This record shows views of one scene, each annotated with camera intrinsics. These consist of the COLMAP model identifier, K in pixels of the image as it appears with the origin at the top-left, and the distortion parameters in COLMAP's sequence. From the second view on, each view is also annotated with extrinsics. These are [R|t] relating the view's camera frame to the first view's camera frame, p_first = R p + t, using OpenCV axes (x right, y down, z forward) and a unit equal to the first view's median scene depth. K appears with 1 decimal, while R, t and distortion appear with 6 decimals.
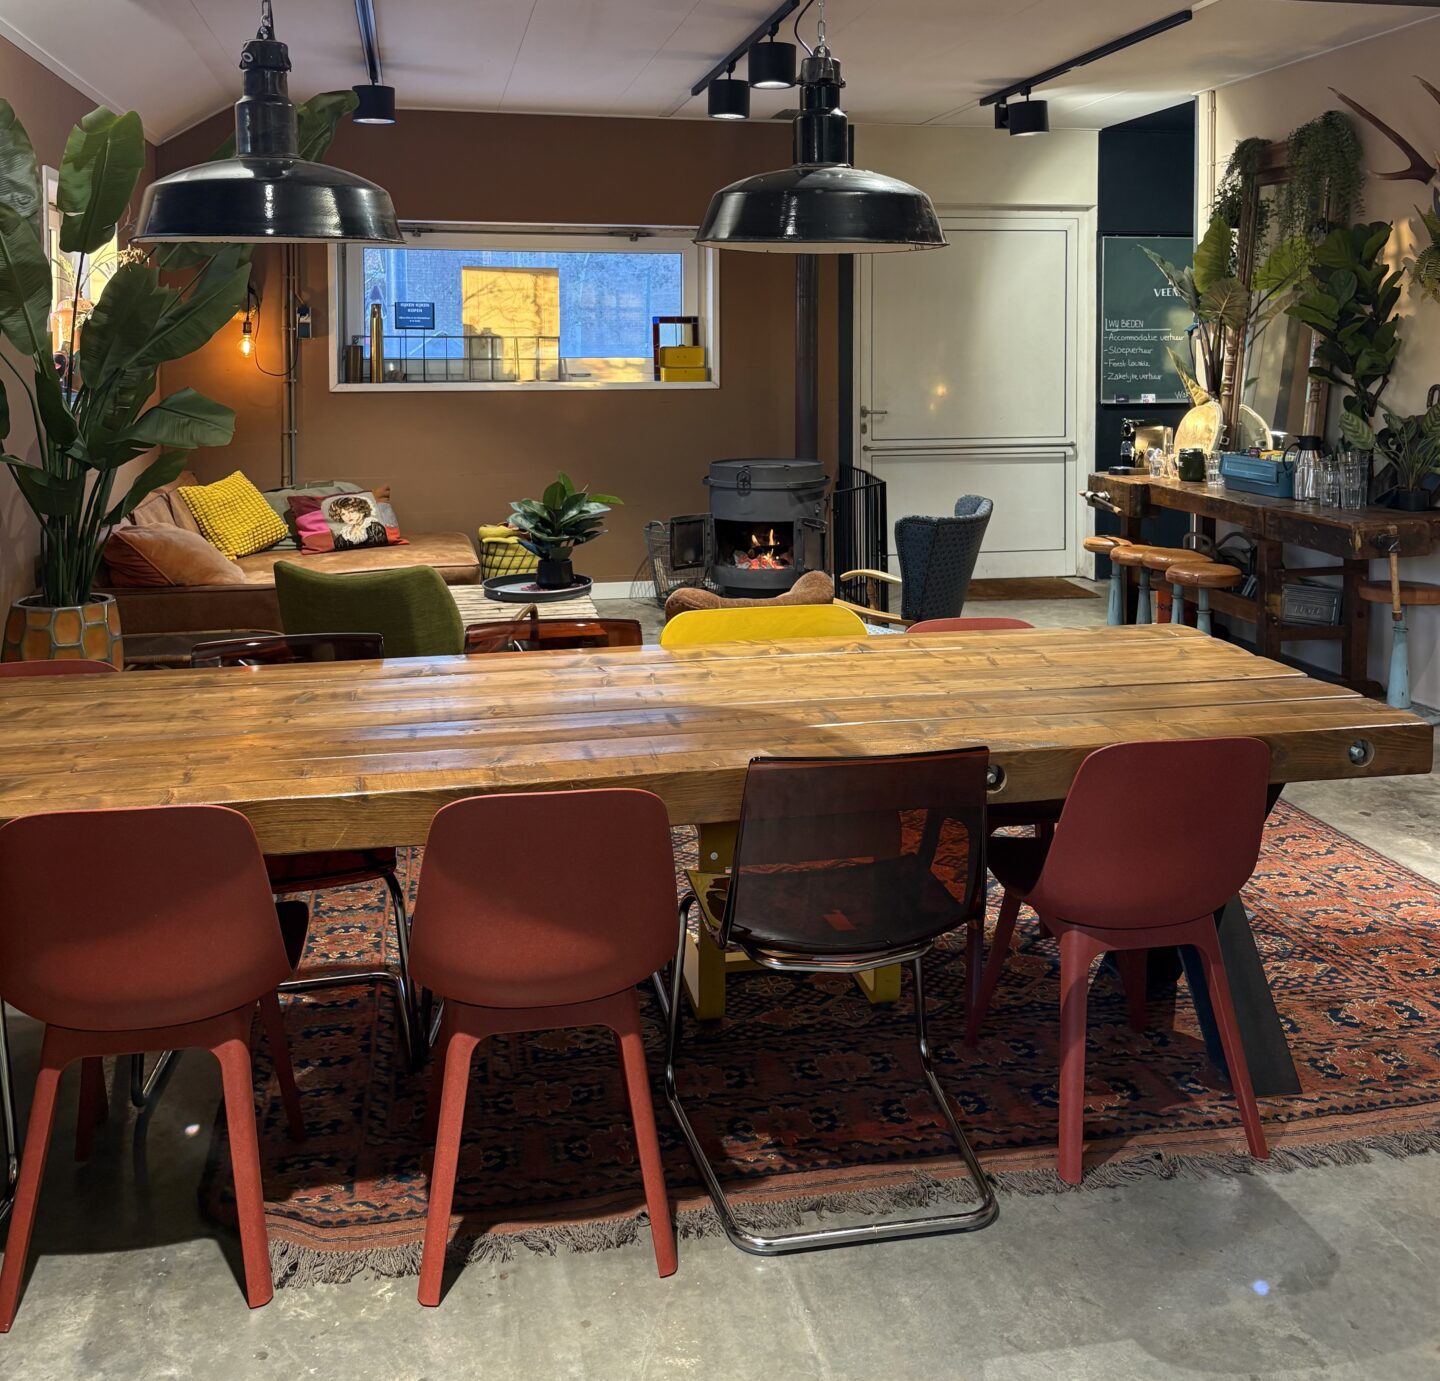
lens RADIAL K [[1499.2, 0, 750.1], [0, 1499.2, 379.5], [0, 0, 1]] dist [0.017884, 0.000000]
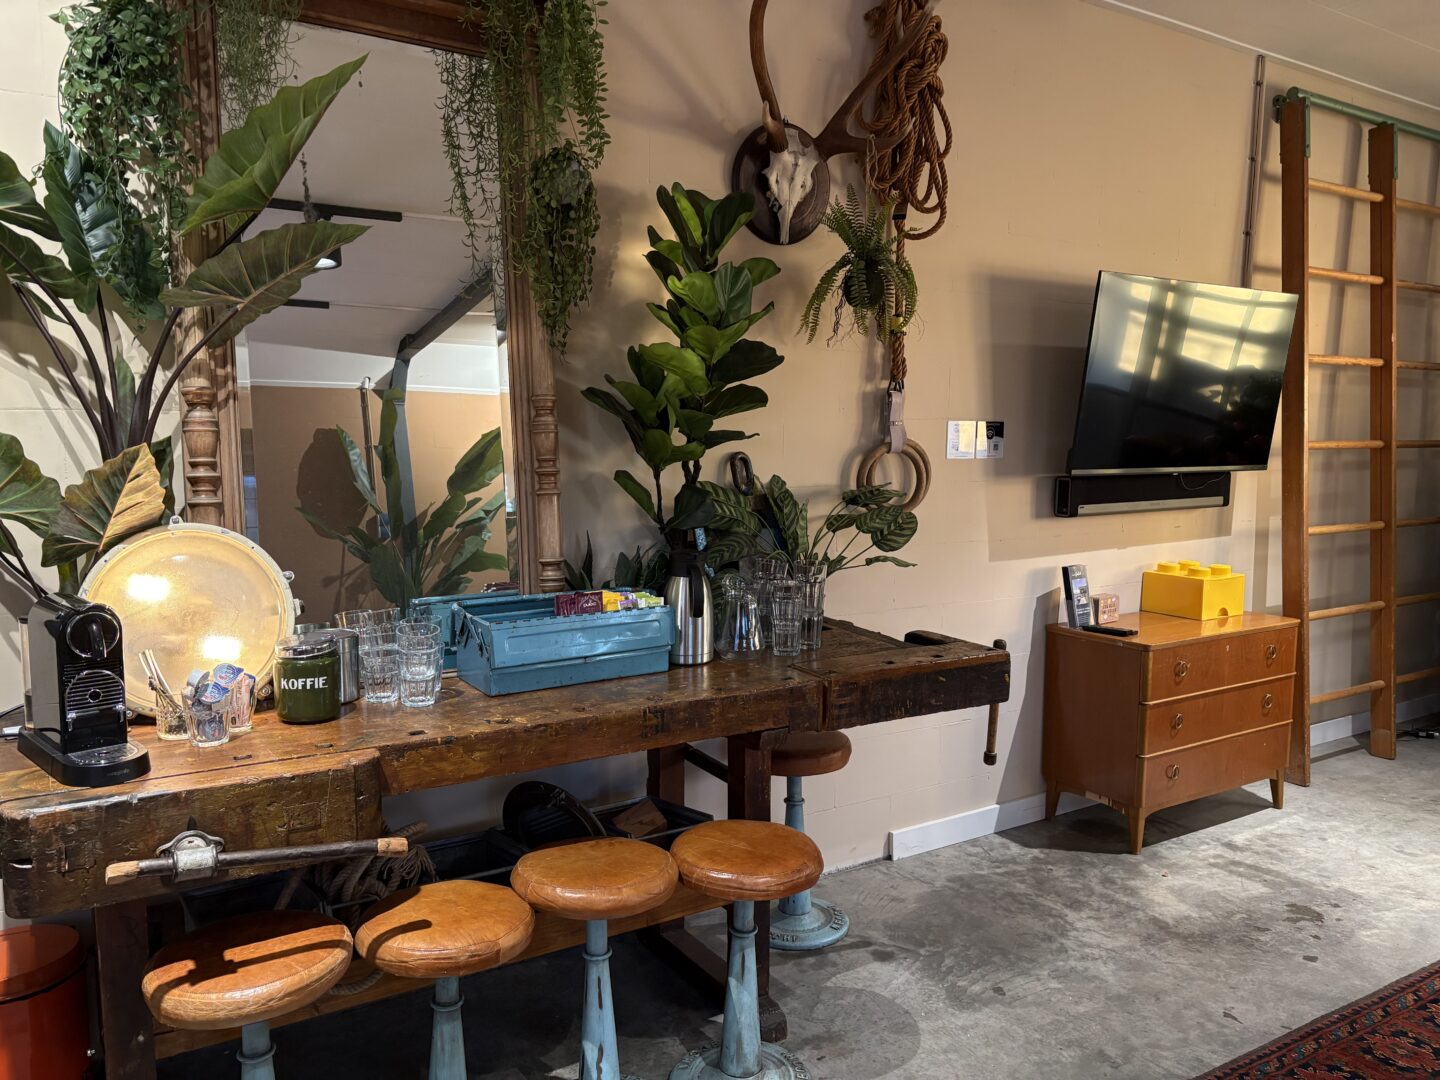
lens RADIAL K [[1088.6, 0, 710.3], [0, 1088.6, 549.1], [0, 0, 1]] dist [0.046122, -0.048332]
pose [[-0.338897, -0.111426, 0.934202, -0.012713], [0.019888, 0.991892, 0.125522, -0.012236], [-0.940613, 0.061118, -0.333933, 0.943309]]
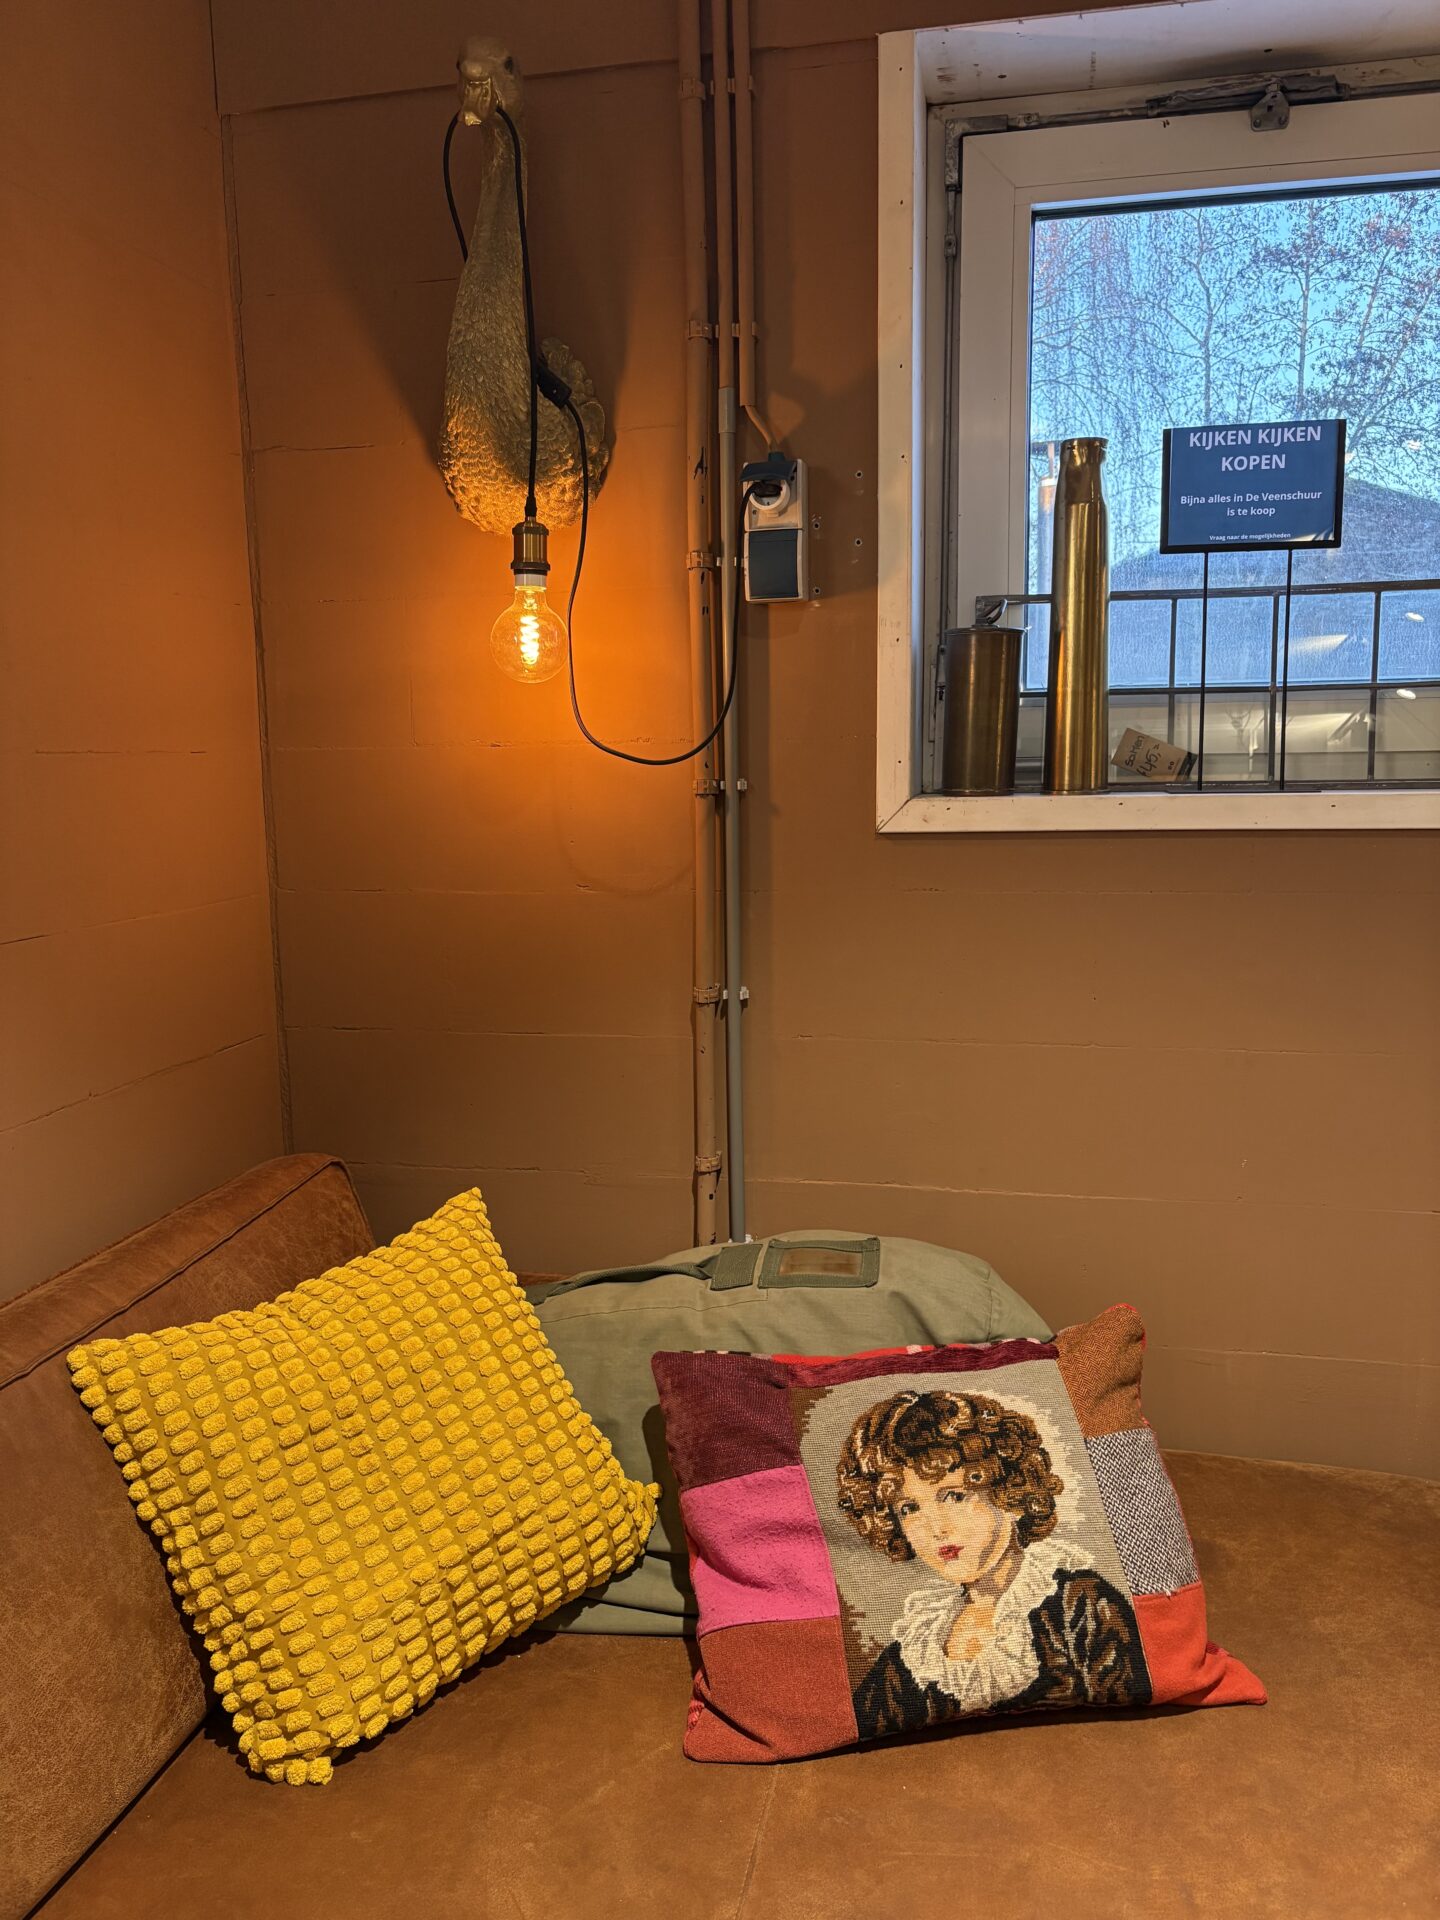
lens RADIAL K [[1451.5, 0, 758.7], [0, 1451.5, 968.0], [0, 0, 1]] dist [0.046122, -0.048332]
pose [[0.918592, 0.049487, -0.392098, -0.223956], [0.000443, 0.992000, 0.126239, 0.000594], [0.395208, -0.116136, 0.911221, 0.847679]]
